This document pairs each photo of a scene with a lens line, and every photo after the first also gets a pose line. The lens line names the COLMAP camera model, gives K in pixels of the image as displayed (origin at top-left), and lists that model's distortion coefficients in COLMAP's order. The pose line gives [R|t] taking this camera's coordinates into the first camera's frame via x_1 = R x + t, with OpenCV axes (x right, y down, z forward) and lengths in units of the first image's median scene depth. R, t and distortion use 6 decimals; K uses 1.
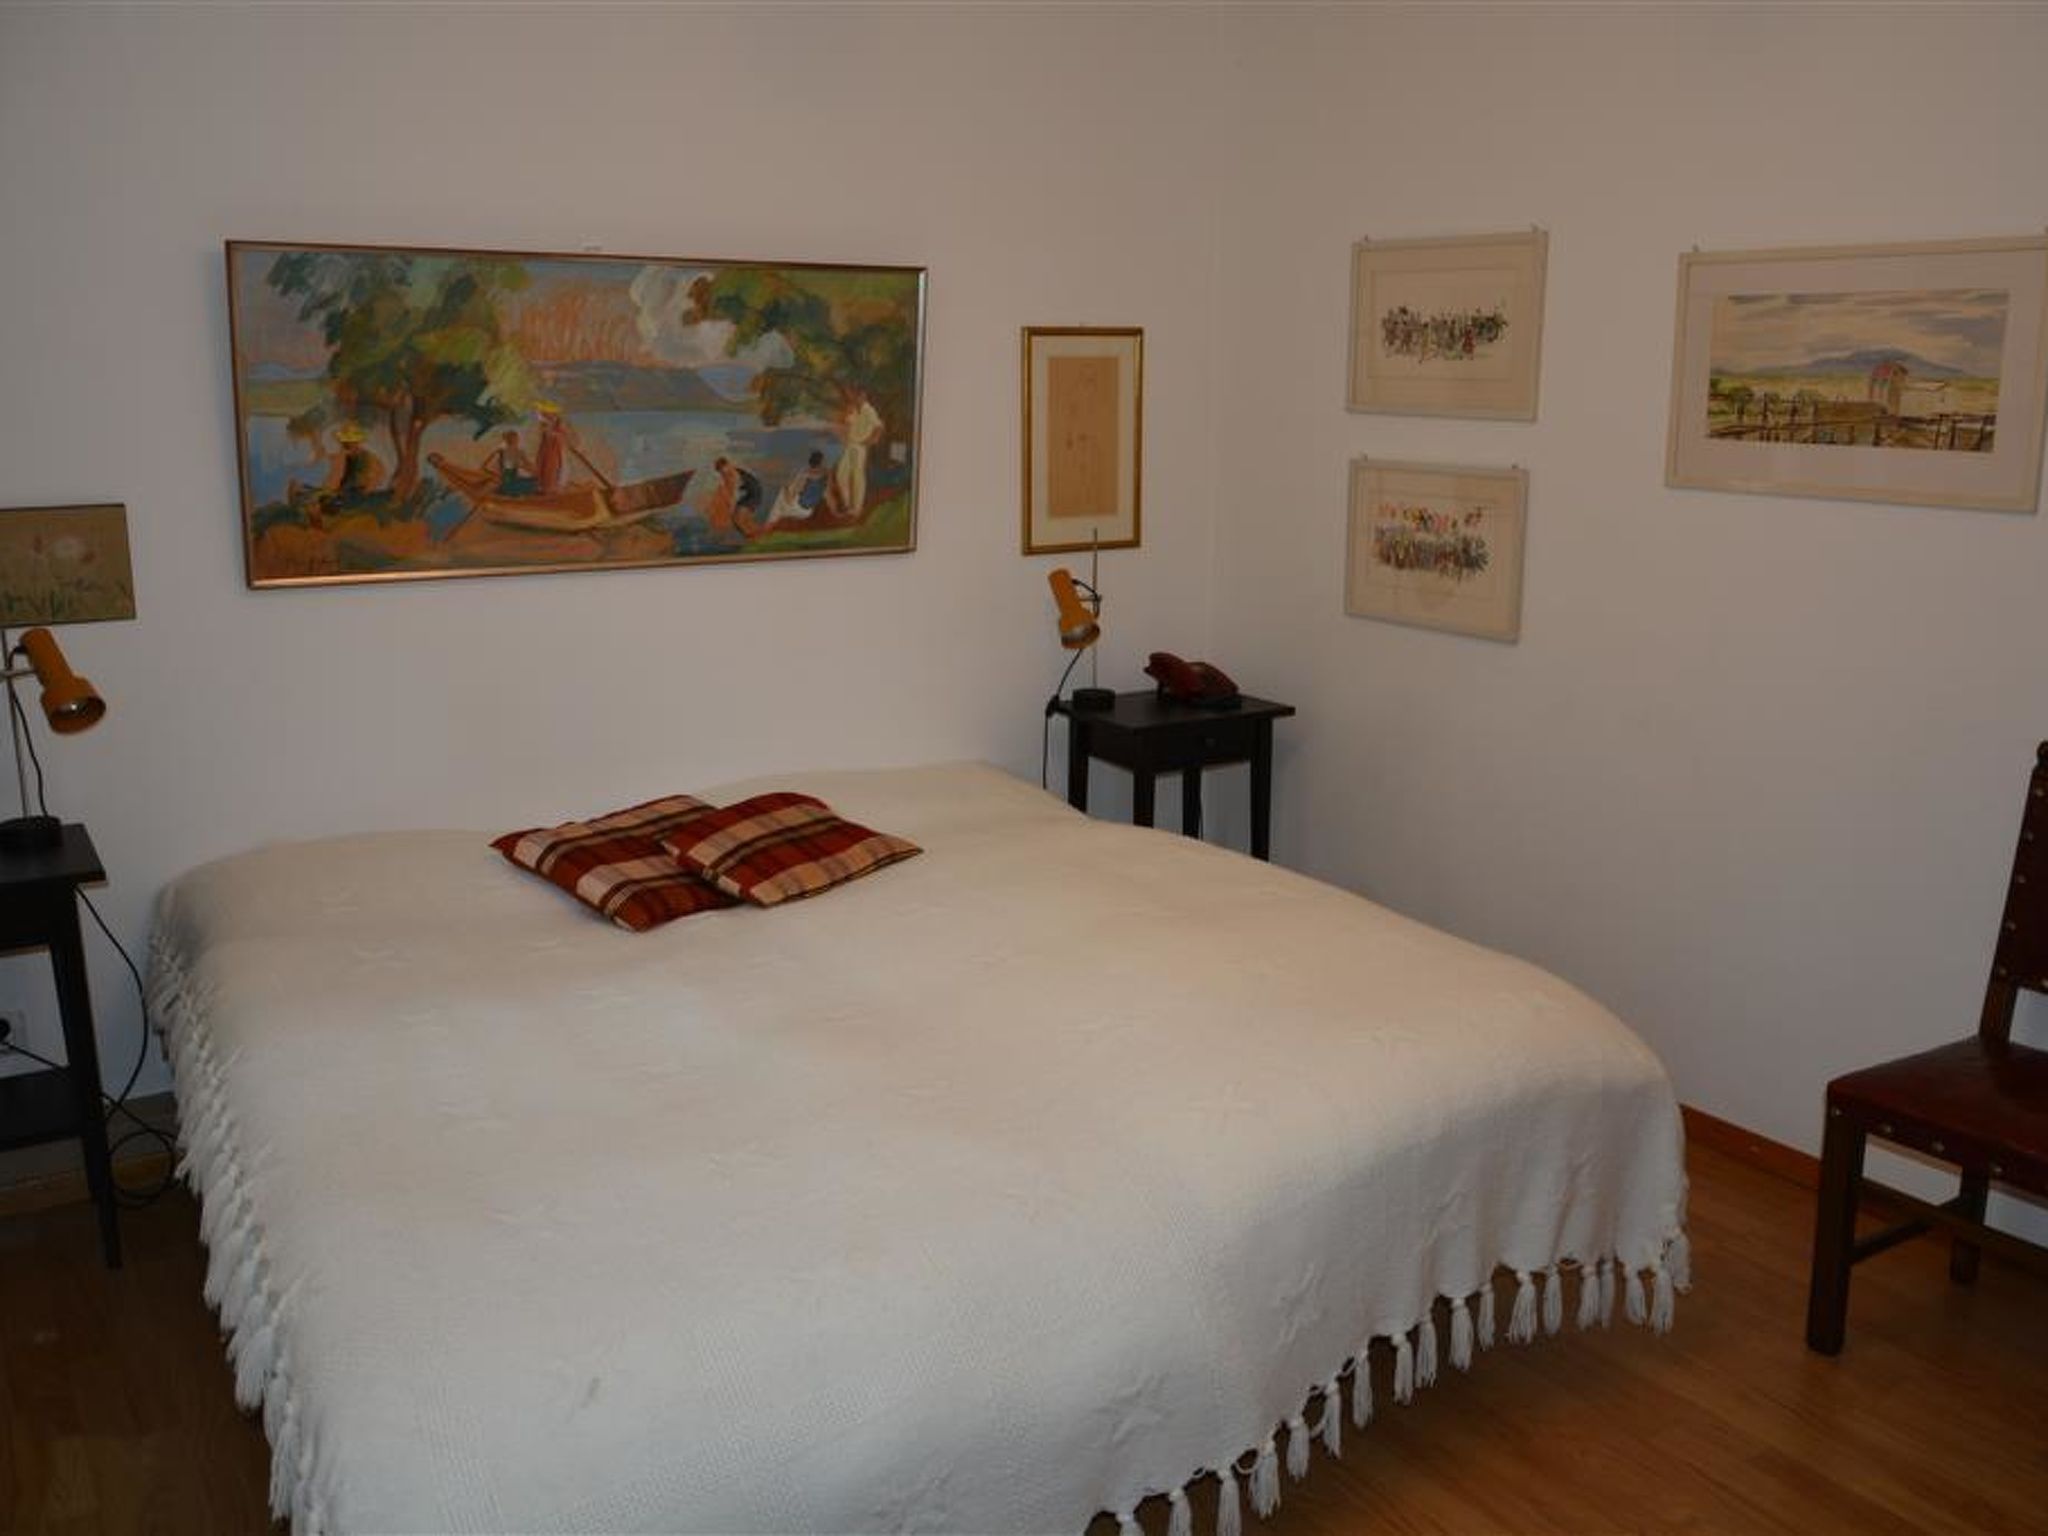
lens RADIAL K [[1762.7, 0, 1025.6], [0, 1762.7, 767.4], [0, 0, 1]] dist [-0.041577, 0.012837]
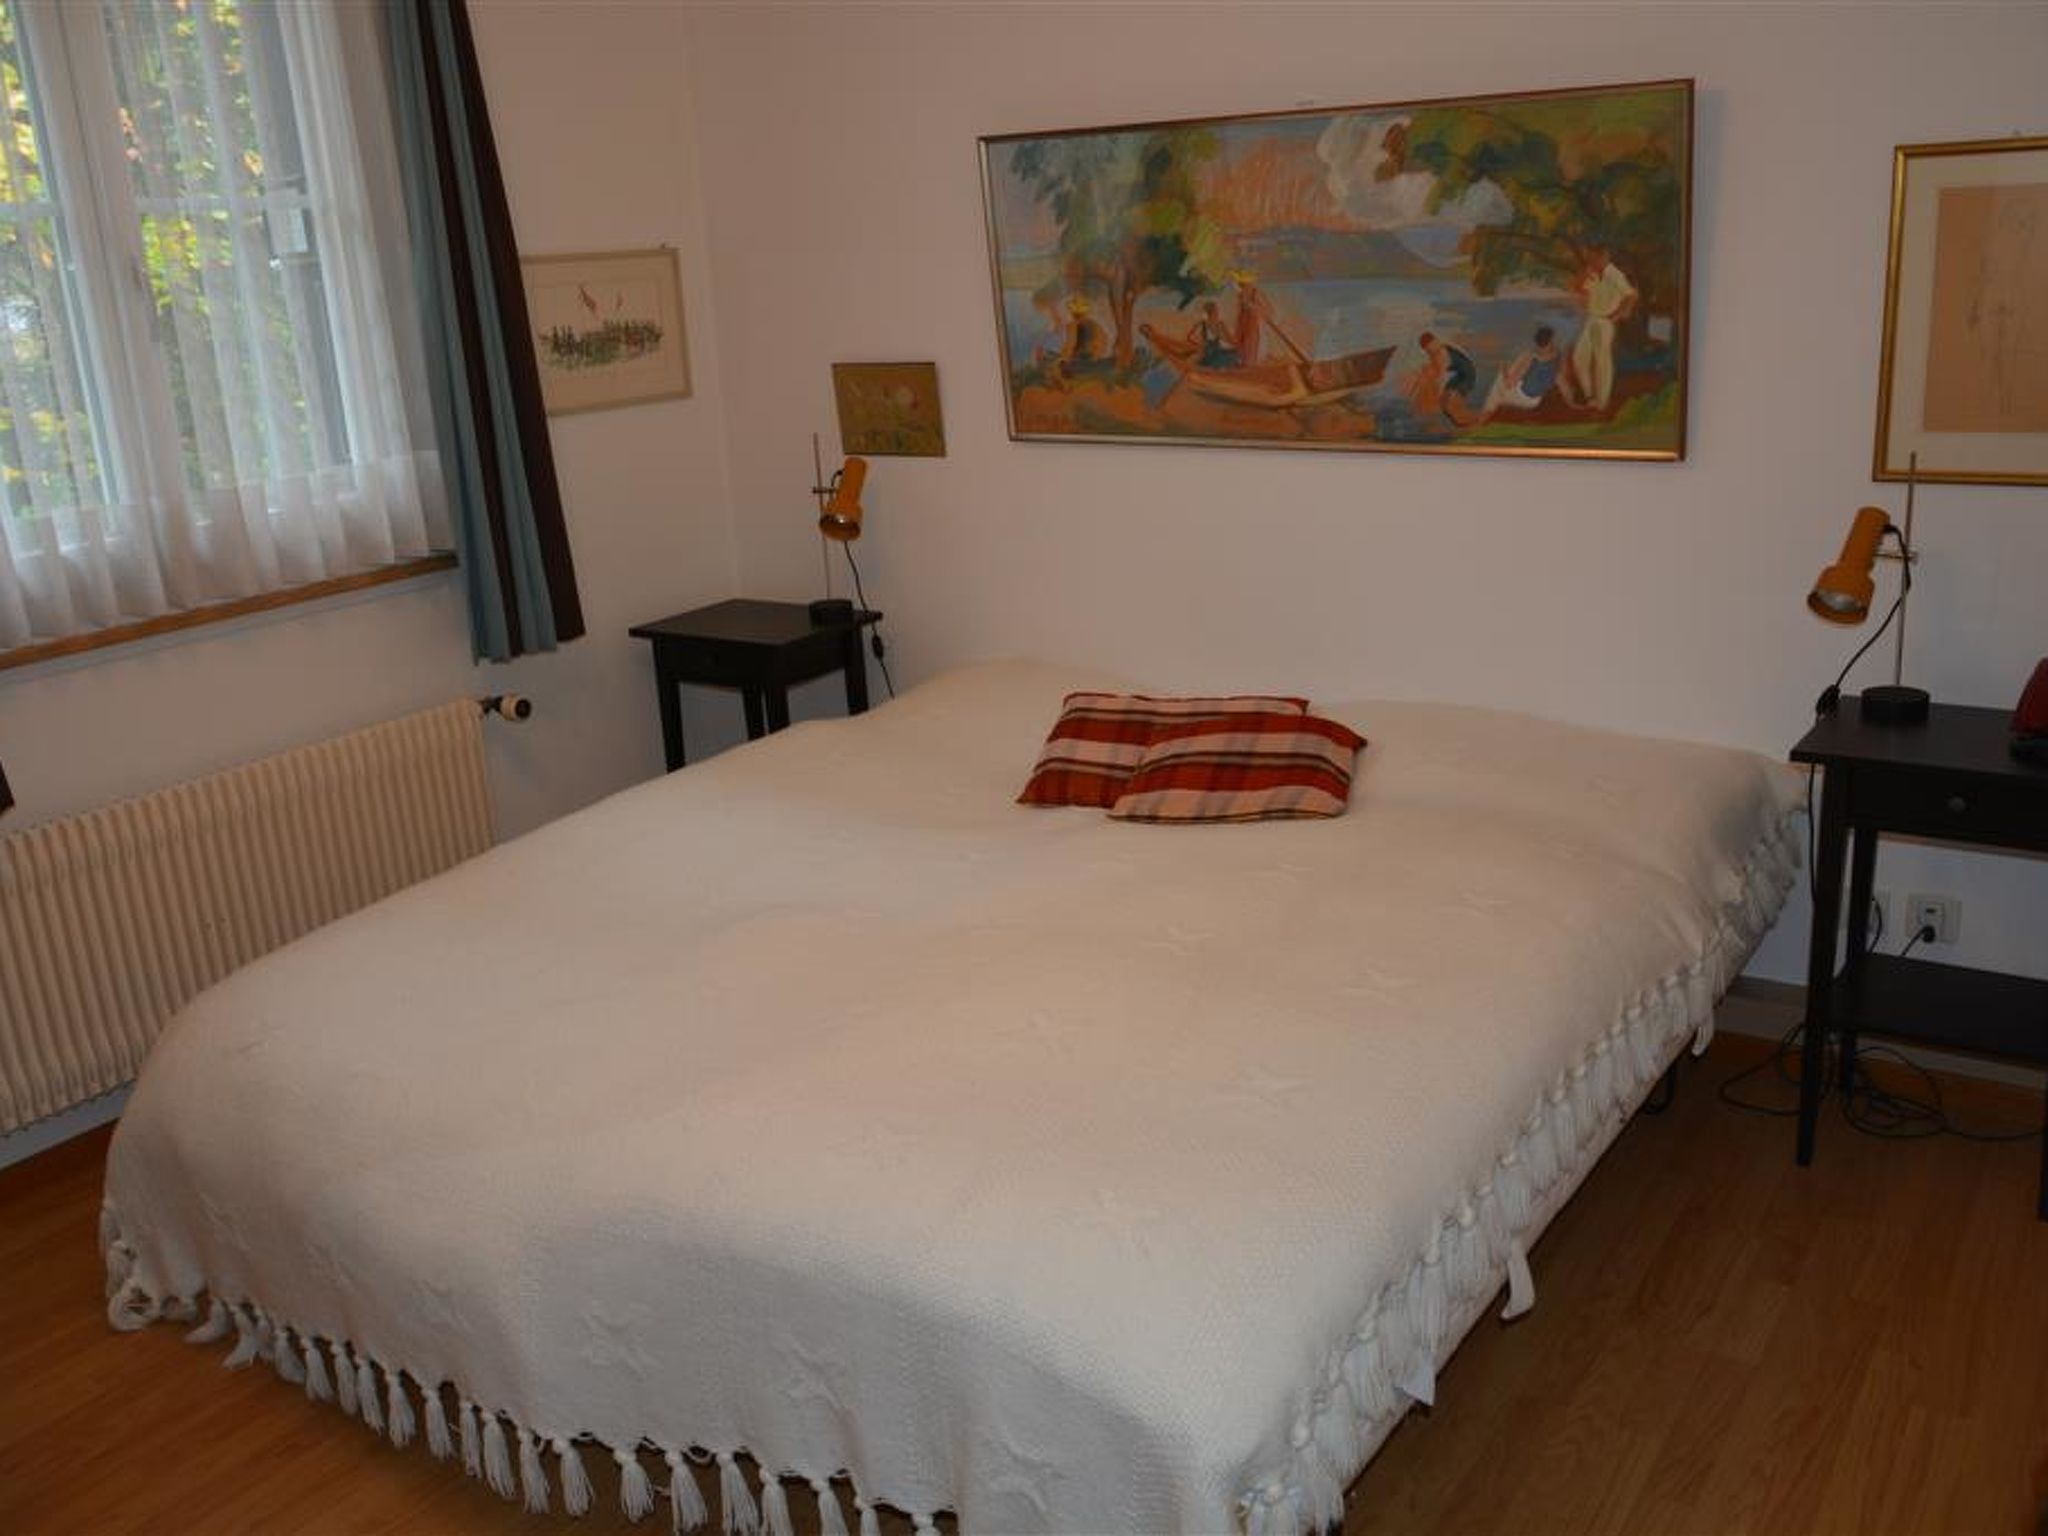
lens RADIAL K [[1762.7, 0, 1026.1], [0, 1762.7, 764.7], [0, 0, 1]] dist [-0.041577, 0.012837]
pose [[0.396401, 0.243988, -0.885063, 0.596690], [-0.147936, 0.968417, 0.200708, -0.119203], [0.906080, 0.051372, 0.419976, 0.488198]]
